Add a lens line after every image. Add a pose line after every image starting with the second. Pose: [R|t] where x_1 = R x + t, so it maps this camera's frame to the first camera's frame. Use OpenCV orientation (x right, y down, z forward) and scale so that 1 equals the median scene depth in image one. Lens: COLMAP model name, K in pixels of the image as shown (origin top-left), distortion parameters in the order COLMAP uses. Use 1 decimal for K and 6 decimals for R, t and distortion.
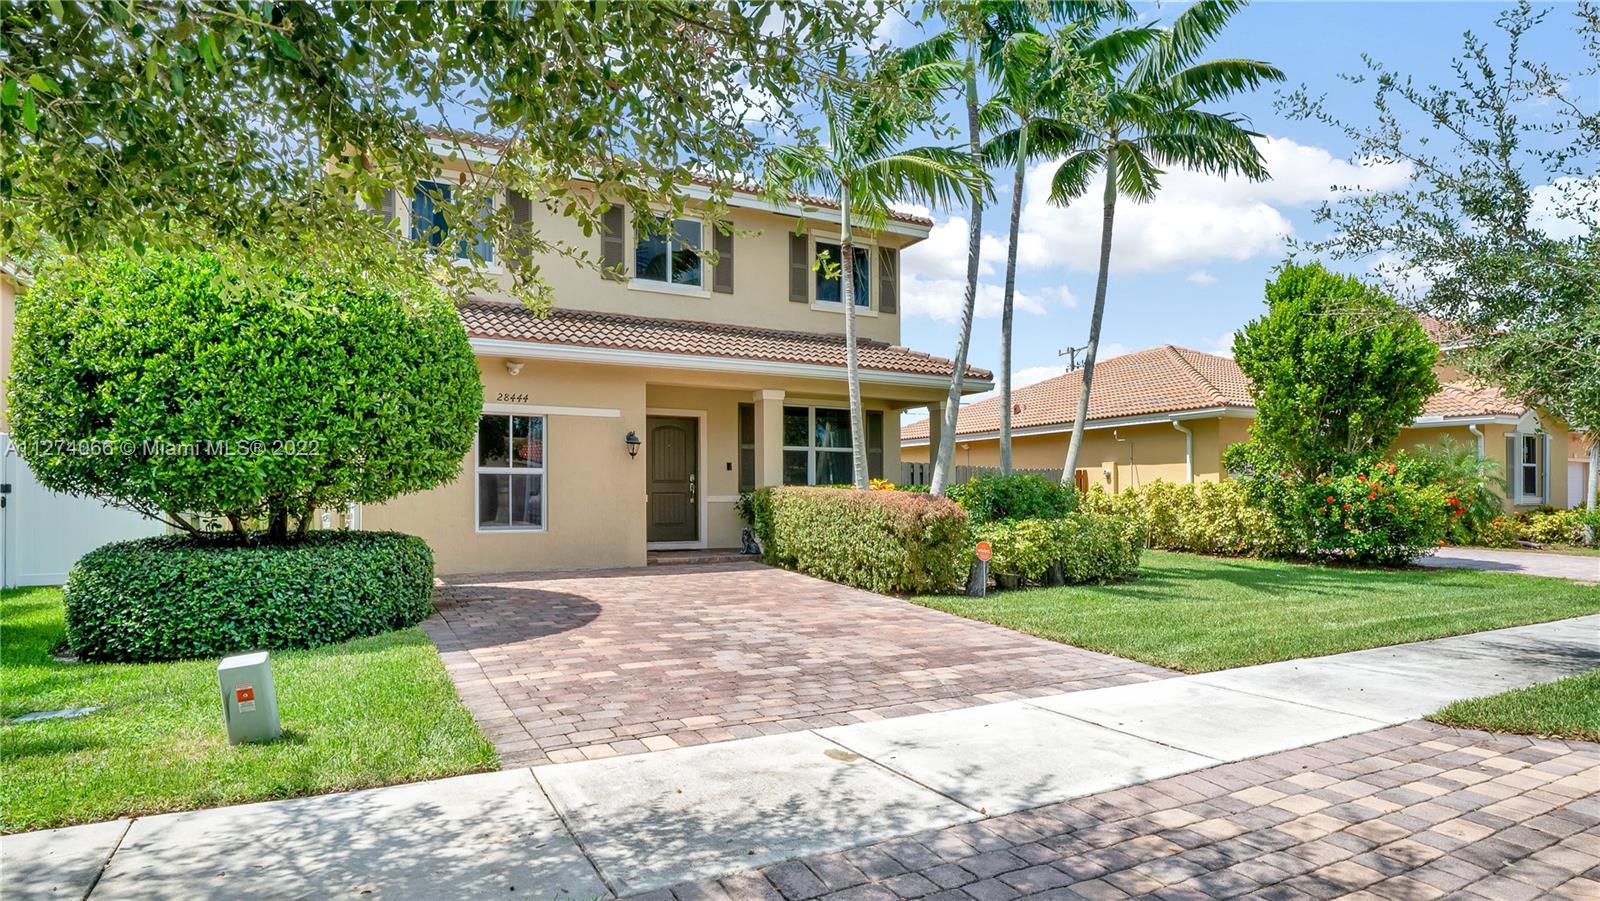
lens RADIAL K [[858.2, 0, 796.6], [0, 858.2, 492.5], [0, 0, 1]] dist [-0.020842, -0.000129]
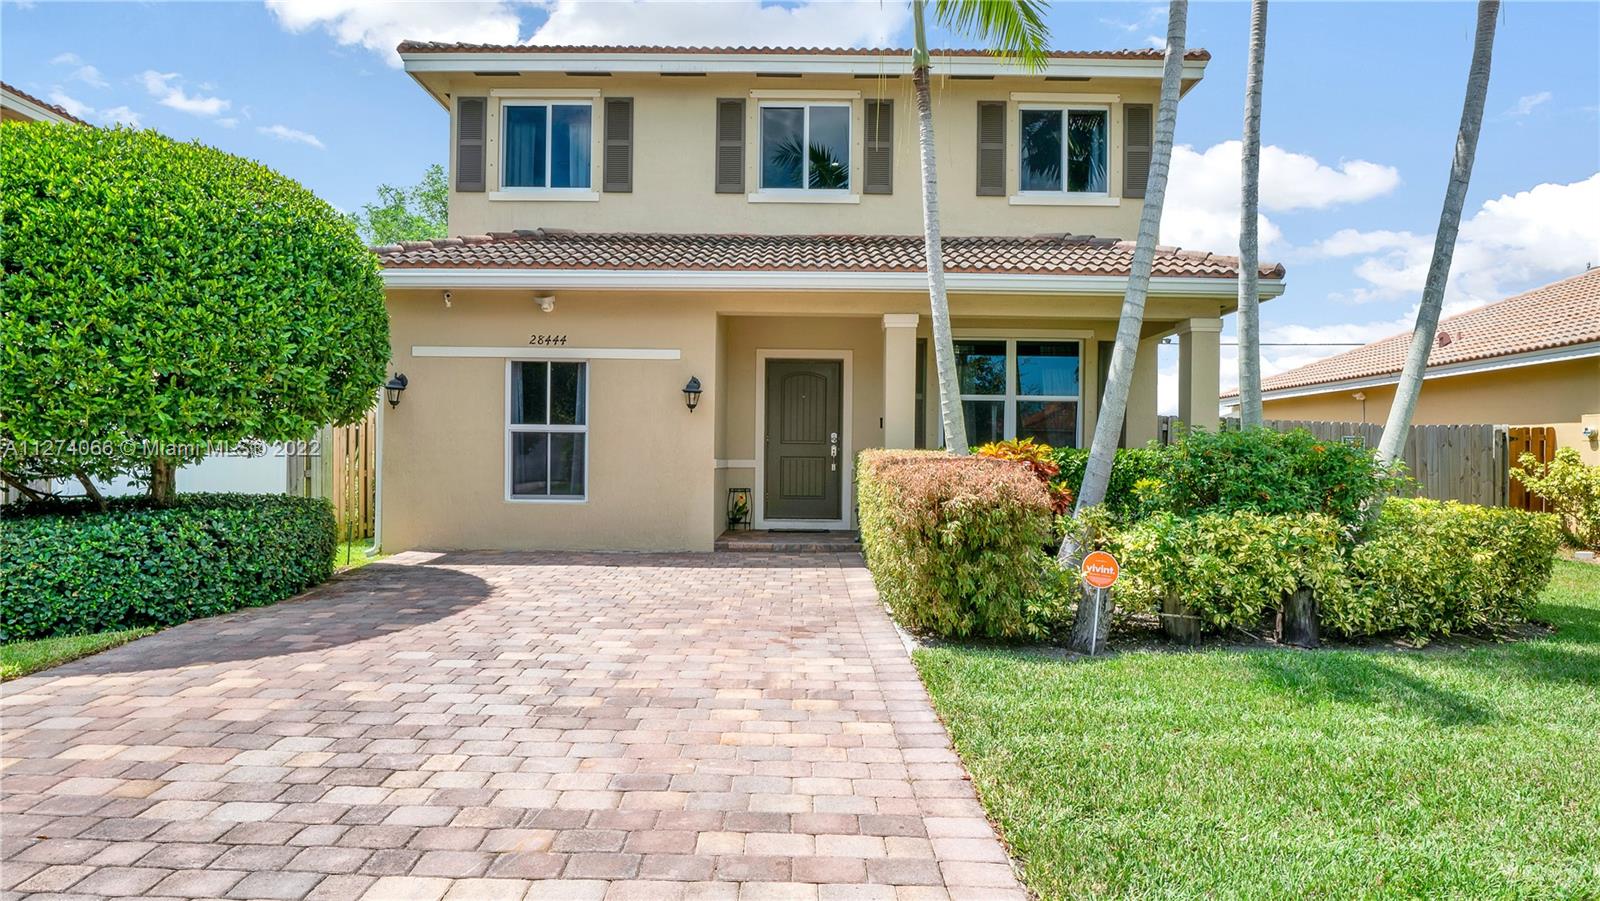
lens RADIAL K [[850.9, 0, 807.8], [0, 850.9, 456.4], [0, 0, 1]] dist [-0.019994, -0.000395]
pose [[0.884026, 0.007805, -0.467373, 0.222288], [-0.008507, 0.999964, 0.000608, -0.001060], [0.467361, 0.003438, 0.884060, 0.322529]]
